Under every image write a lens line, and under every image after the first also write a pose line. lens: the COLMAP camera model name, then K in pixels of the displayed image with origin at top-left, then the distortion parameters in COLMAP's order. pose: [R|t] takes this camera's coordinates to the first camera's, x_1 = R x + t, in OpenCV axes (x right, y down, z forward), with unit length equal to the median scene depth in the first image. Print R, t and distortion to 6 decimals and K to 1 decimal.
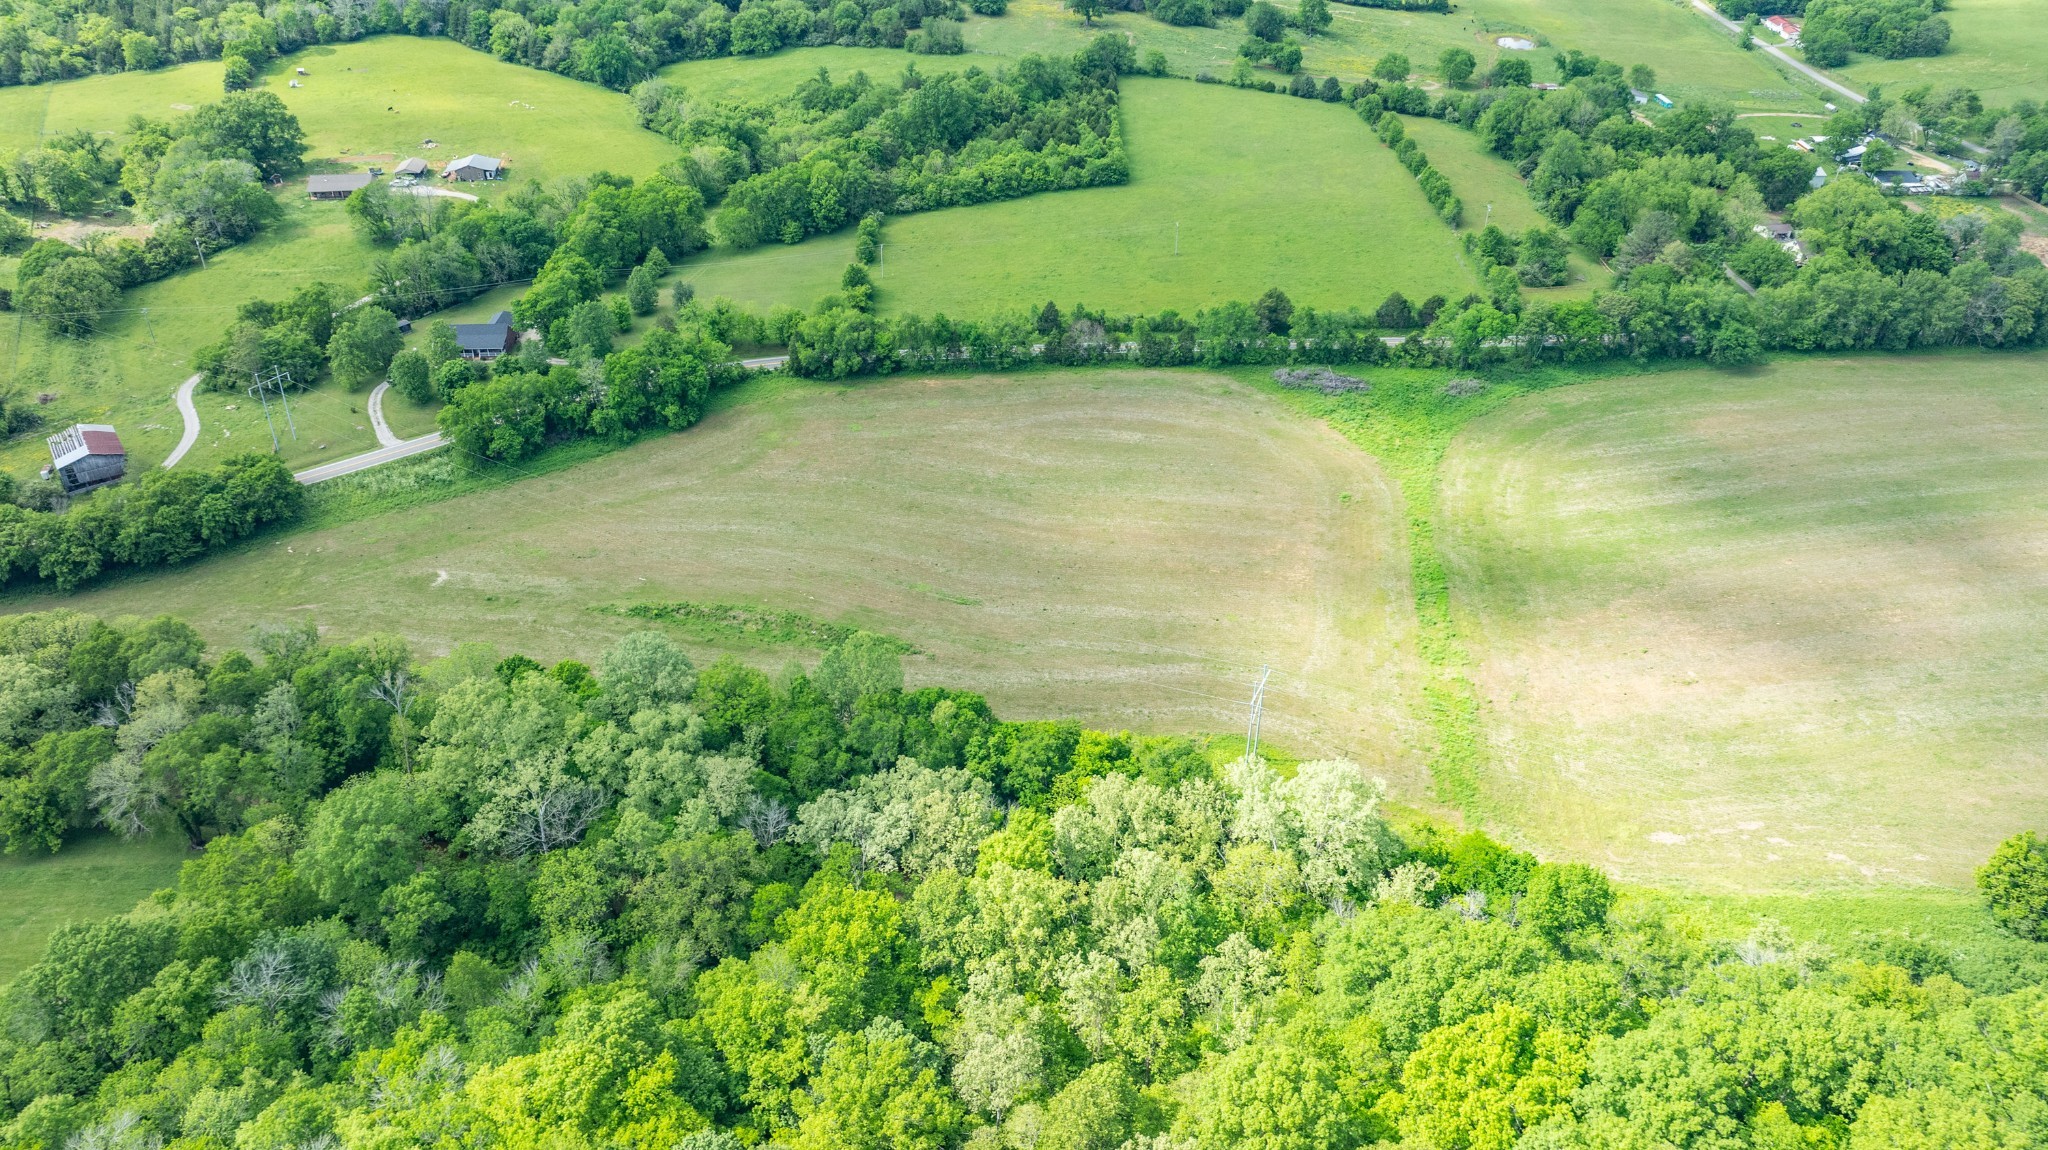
lens RADIAL K [[1444.2, 0, 1025.4], [0, 1444.2, 572.9], [0, 0, 1]] dist [-0.032137, 0.030788]
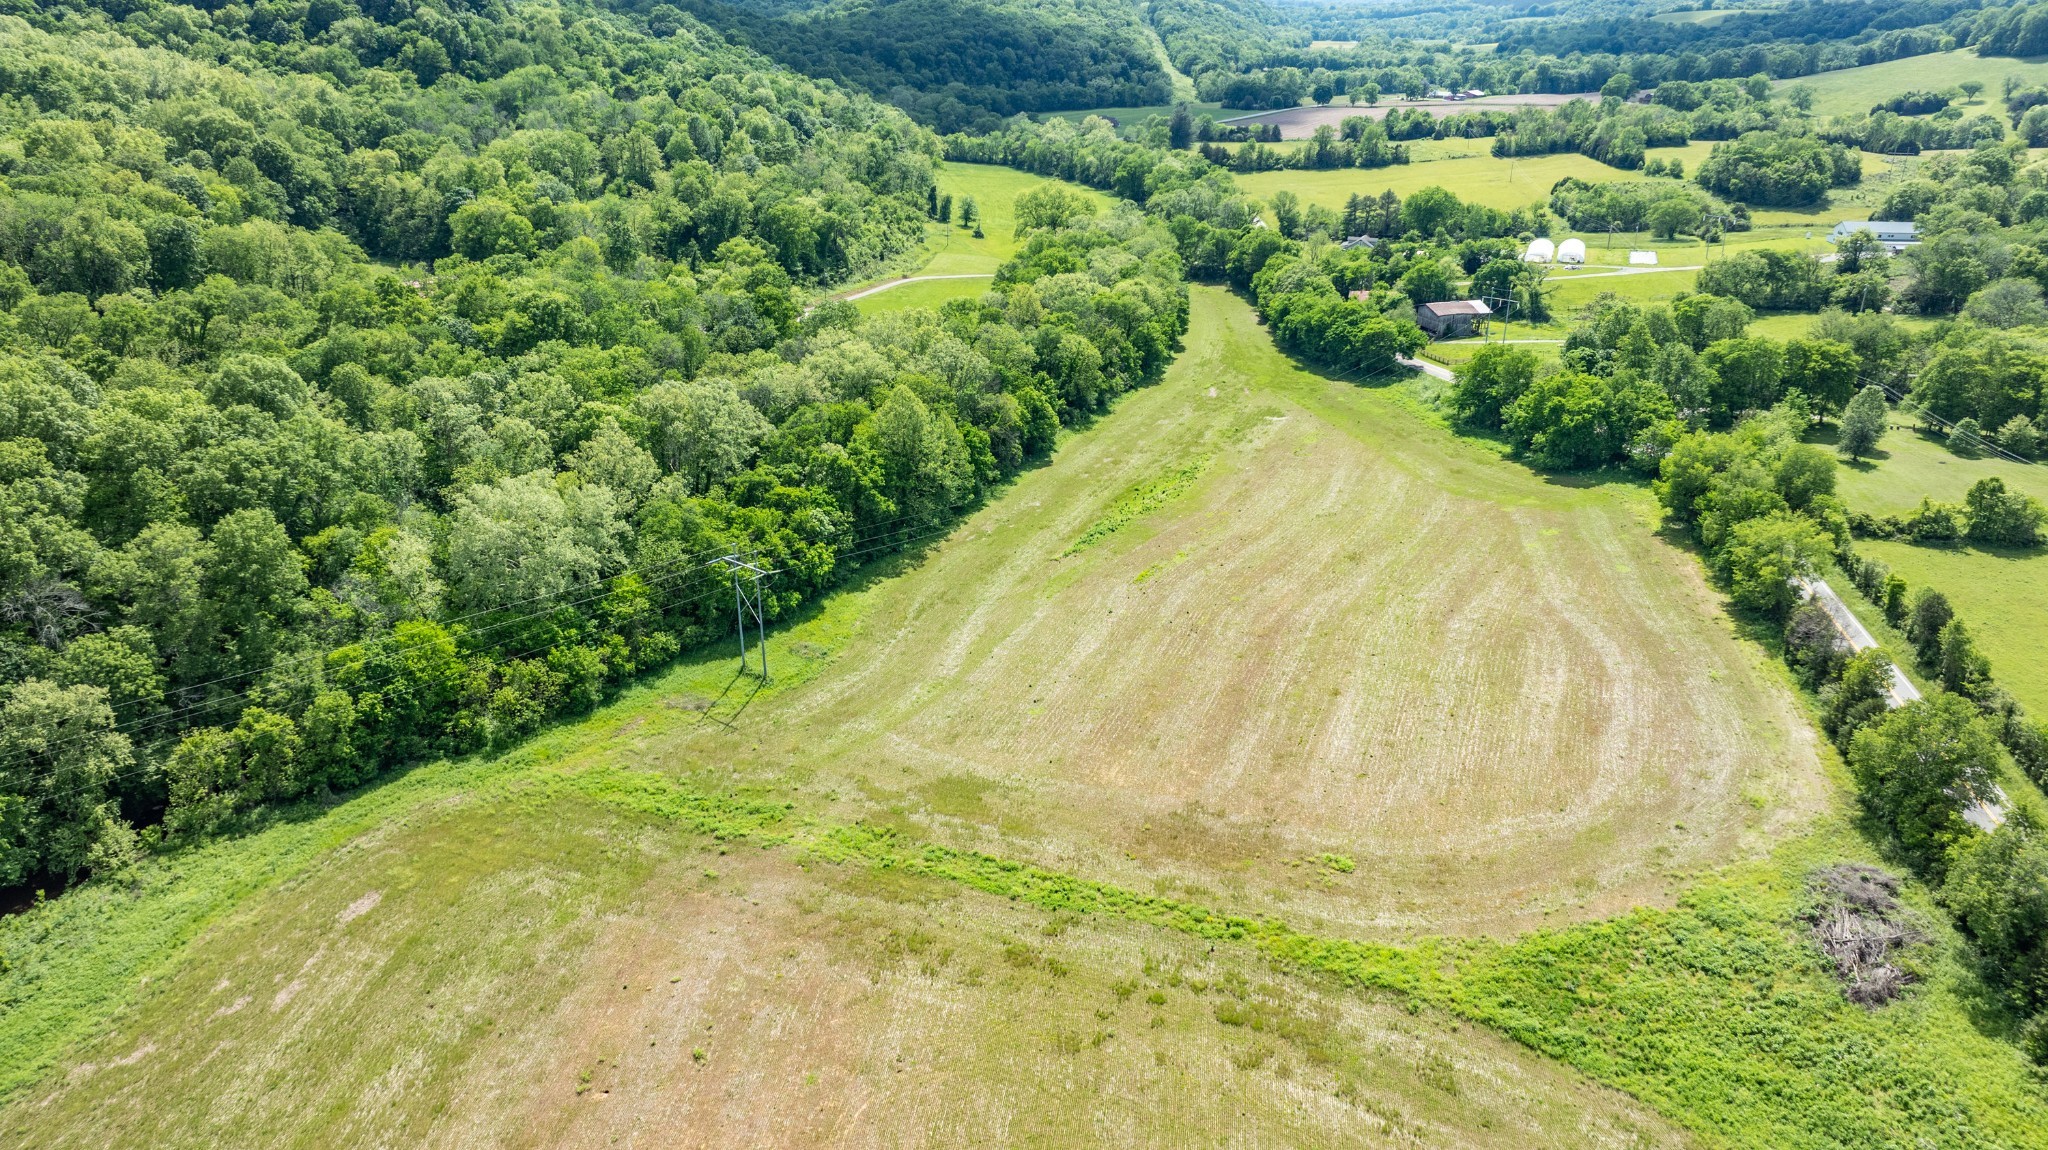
lens RADIAL K [[1444.2, 0, 1031.8], [0, 1444.2, 570.0], [0, 0, 1]] dist [-0.032137, 0.030788]
pose [[-0.265283, 0.361420, -0.893868, 0.584625], [-0.524370, 0.723908, 0.448322, -0.261624], [0.809111, 0.587650, -0.002523, 0.742347]]
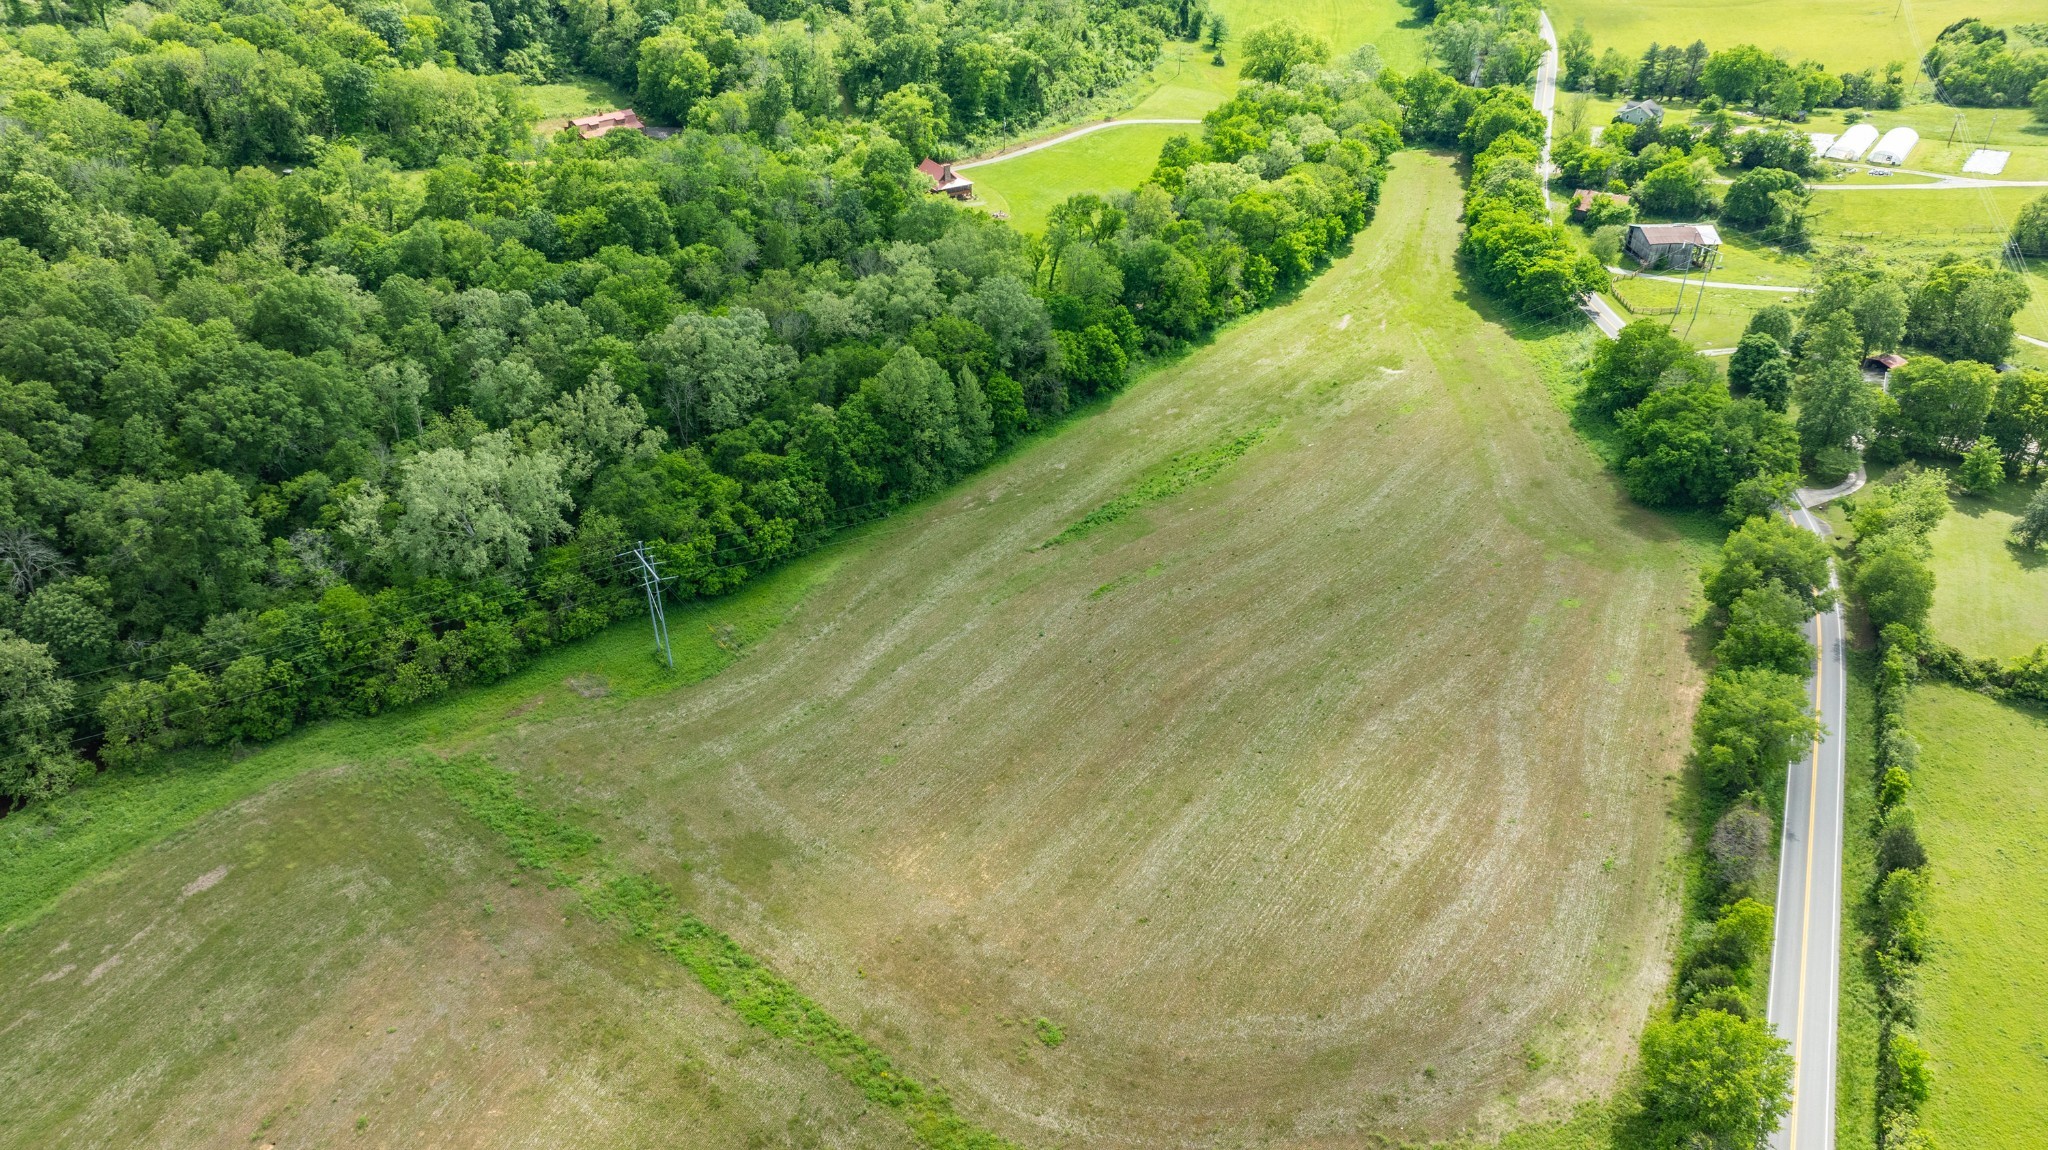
lens RADIAL K [[1444.2, 0, 1028.7], [0, 1444.2, 571.5], [0, 0, 1]] dist [-0.032137, 0.030788]
pose [[-0.521474, 0.461592, -0.717634, 0.442557], [-0.461318, 0.555008, 0.692208, -0.418943], [0.717810, 0.692026, -0.076481, 0.804451]]
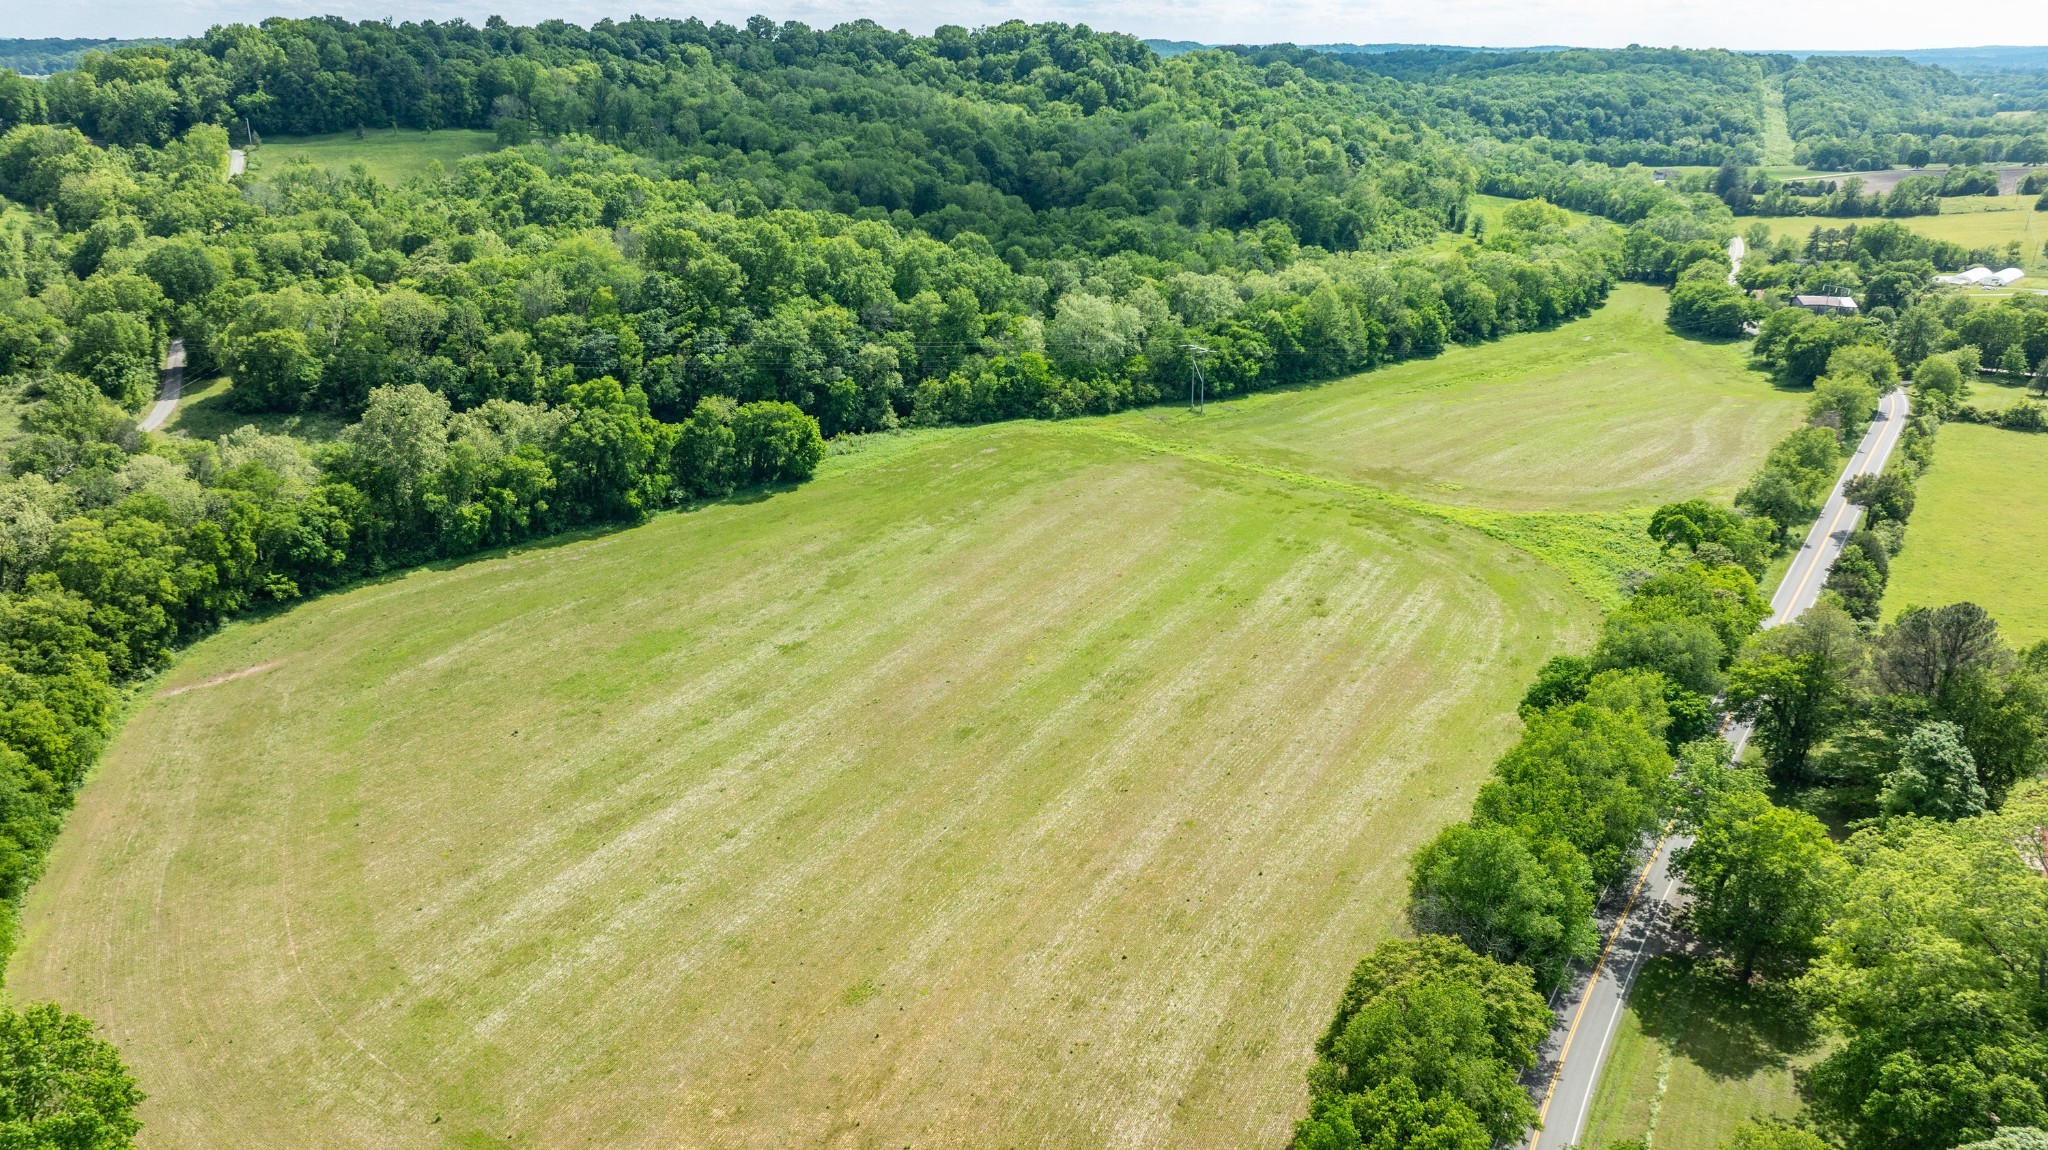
lens RADIAL K [[1444.2, 0, 1033.2], [0, 1444.2, 580.1], [0, 0, 1]] dist [-0.032137, 0.030788]
pose [[-0.638474, 0.262294, -0.723569, 0.983615], [-0.421056, 0.667930, 0.613663, -0.427531], [0.644254, 0.696471, -0.316015, 1.018779]]
